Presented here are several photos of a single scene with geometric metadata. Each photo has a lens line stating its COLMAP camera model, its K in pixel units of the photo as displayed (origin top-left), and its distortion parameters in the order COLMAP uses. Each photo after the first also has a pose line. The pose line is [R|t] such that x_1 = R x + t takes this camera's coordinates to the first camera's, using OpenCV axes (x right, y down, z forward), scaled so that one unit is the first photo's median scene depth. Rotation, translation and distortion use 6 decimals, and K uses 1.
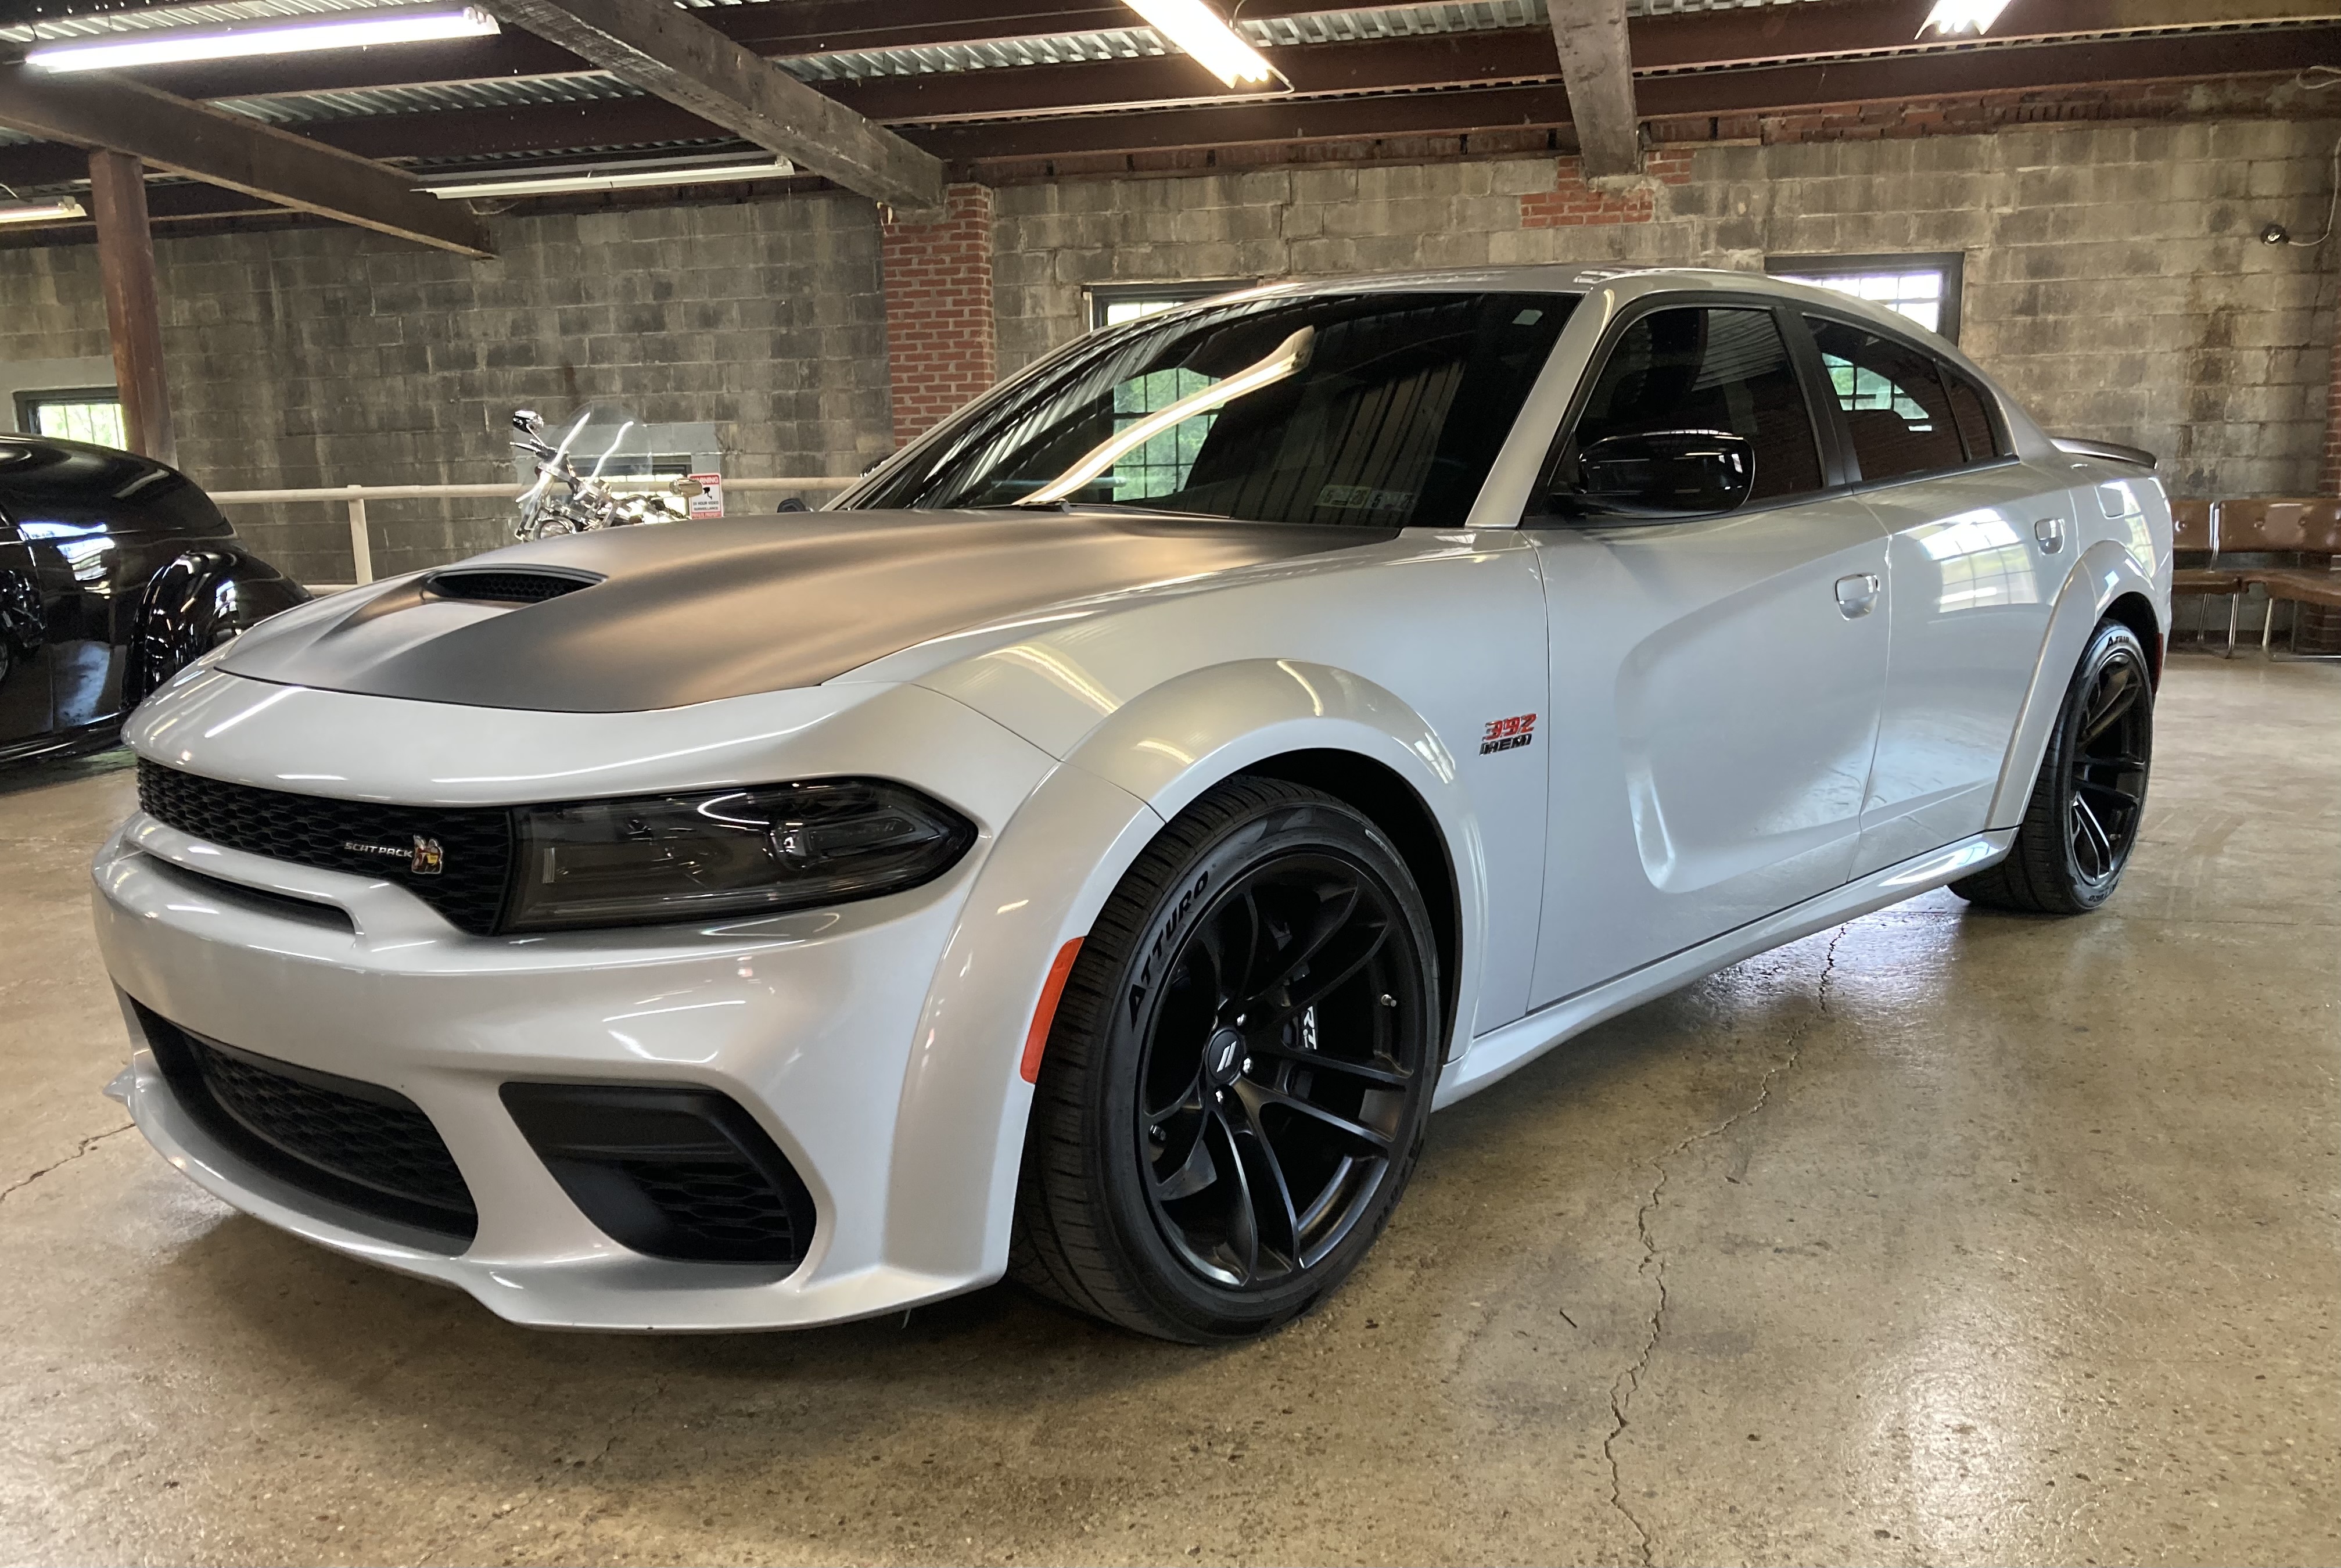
lens RADIAL K [[1938.2, 0, 1120.0], [0, 1938.2, 844.7], [0, 0, 1]] dist [0.021079, -0.011168]
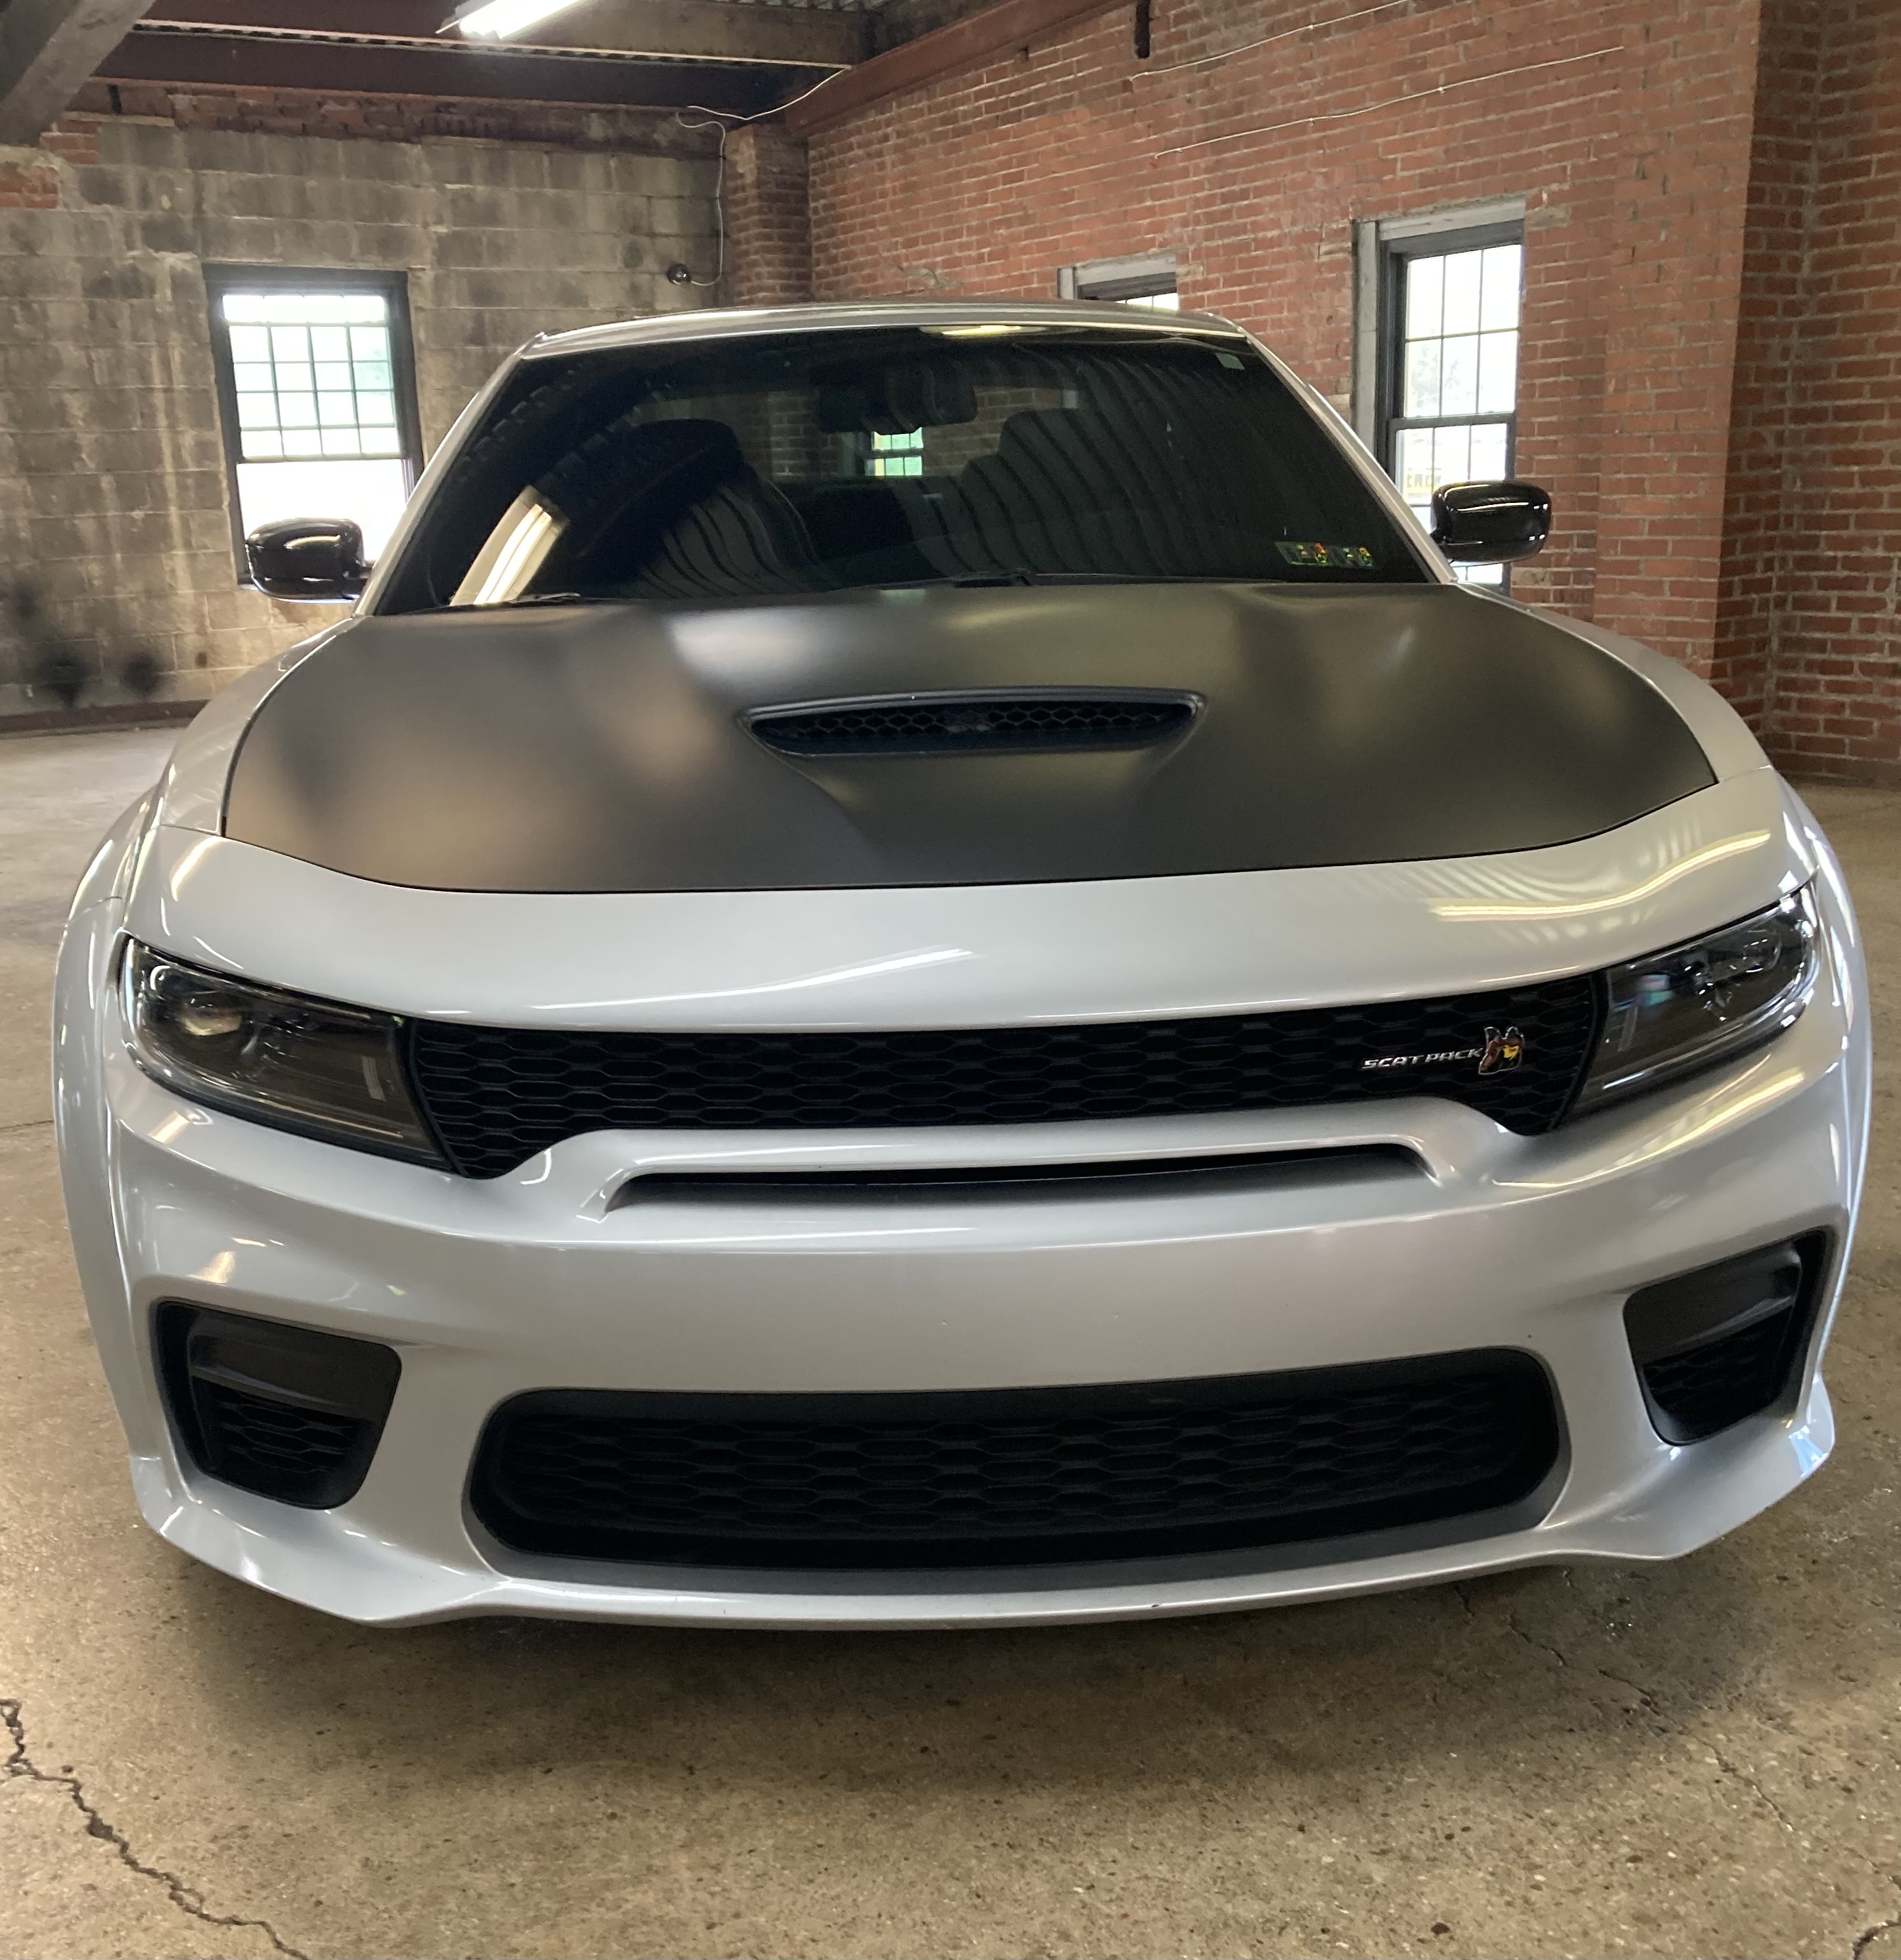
lens RADIAL K [[2246.7, 0, 873.0], [0, 2246.7, 1047.8], [0, 0, 1]] dist [0.045675, 0.000000]
pose [[0.688112, -0.189354, 0.700462, -0.249108], [0.158273, 0.981273, 0.109782, -0.029121], [-0.708132, 0.035322, 0.705196, 0.109527]]
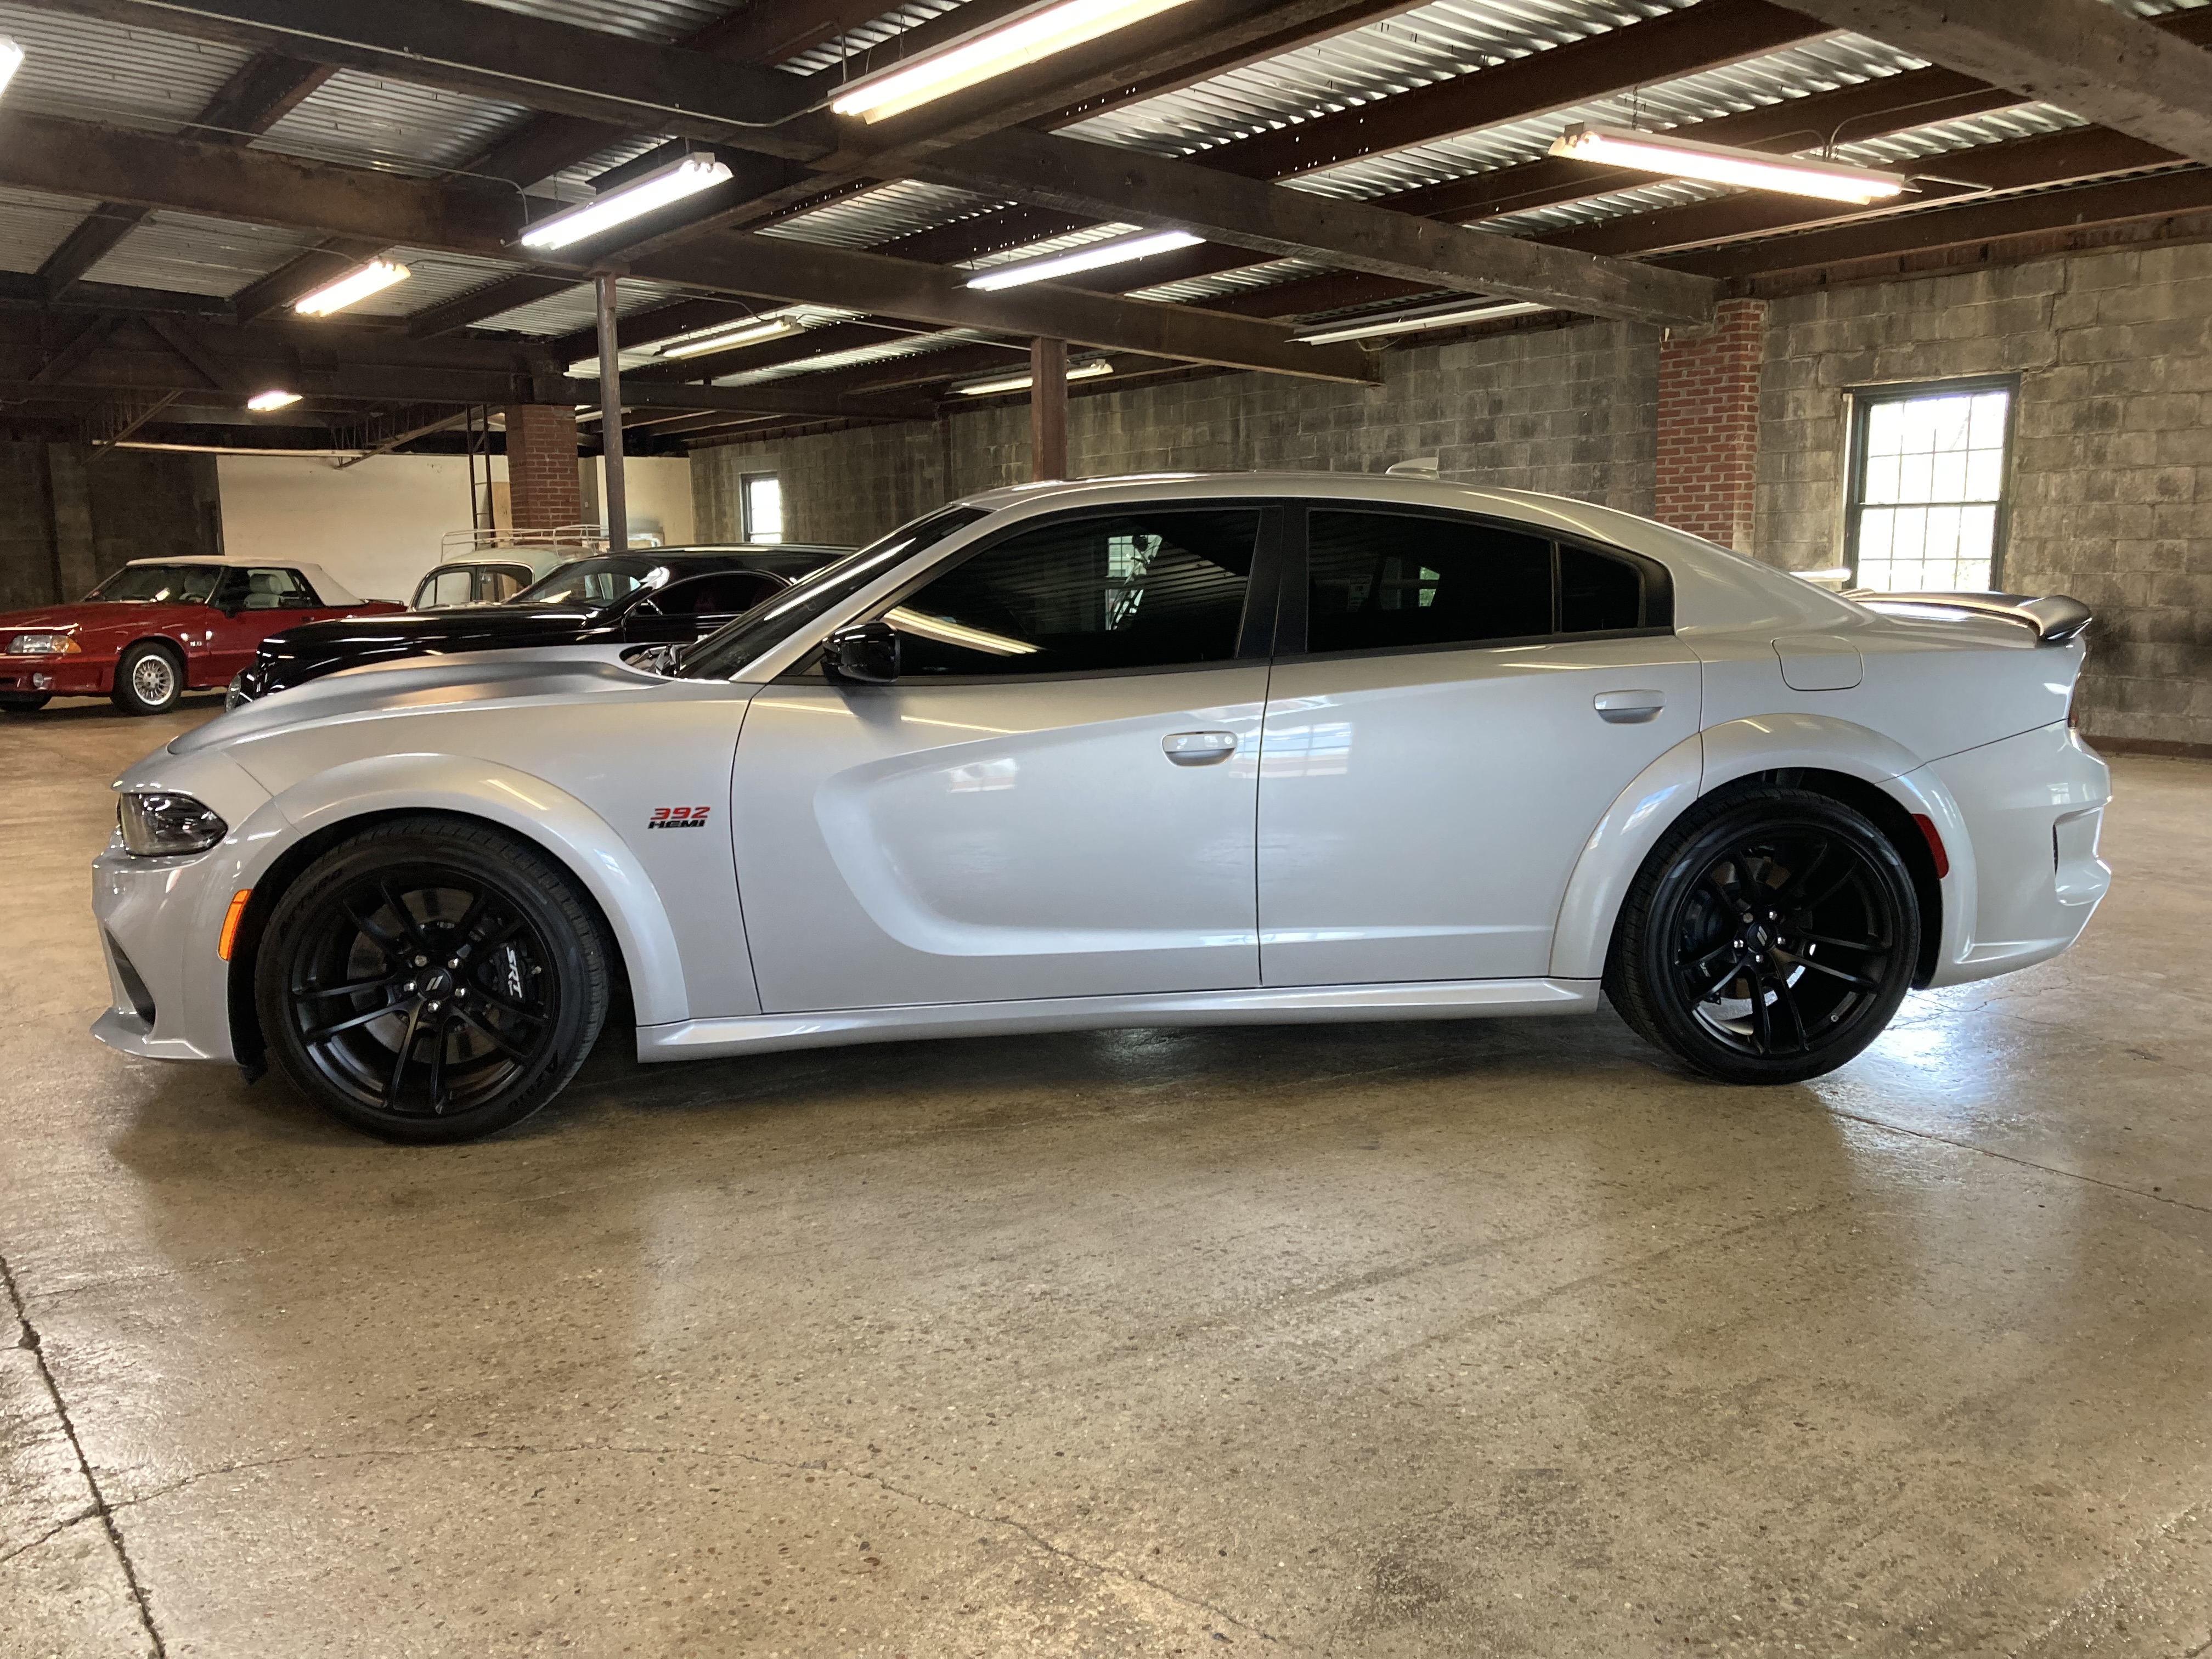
lens RADIAL K [[1806.8, 0, 1102.3], [0, 1806.8, 840.5], [0, 0, 1]] dist [0.016080, -0.009008]
pose [[0.764748, 0.113168, -0.634314, 0.314174], [-0.124293, 0.991875, 0.027108, -0.027605], [0.632228, 0.058110, 0.772600, 0.026054]]
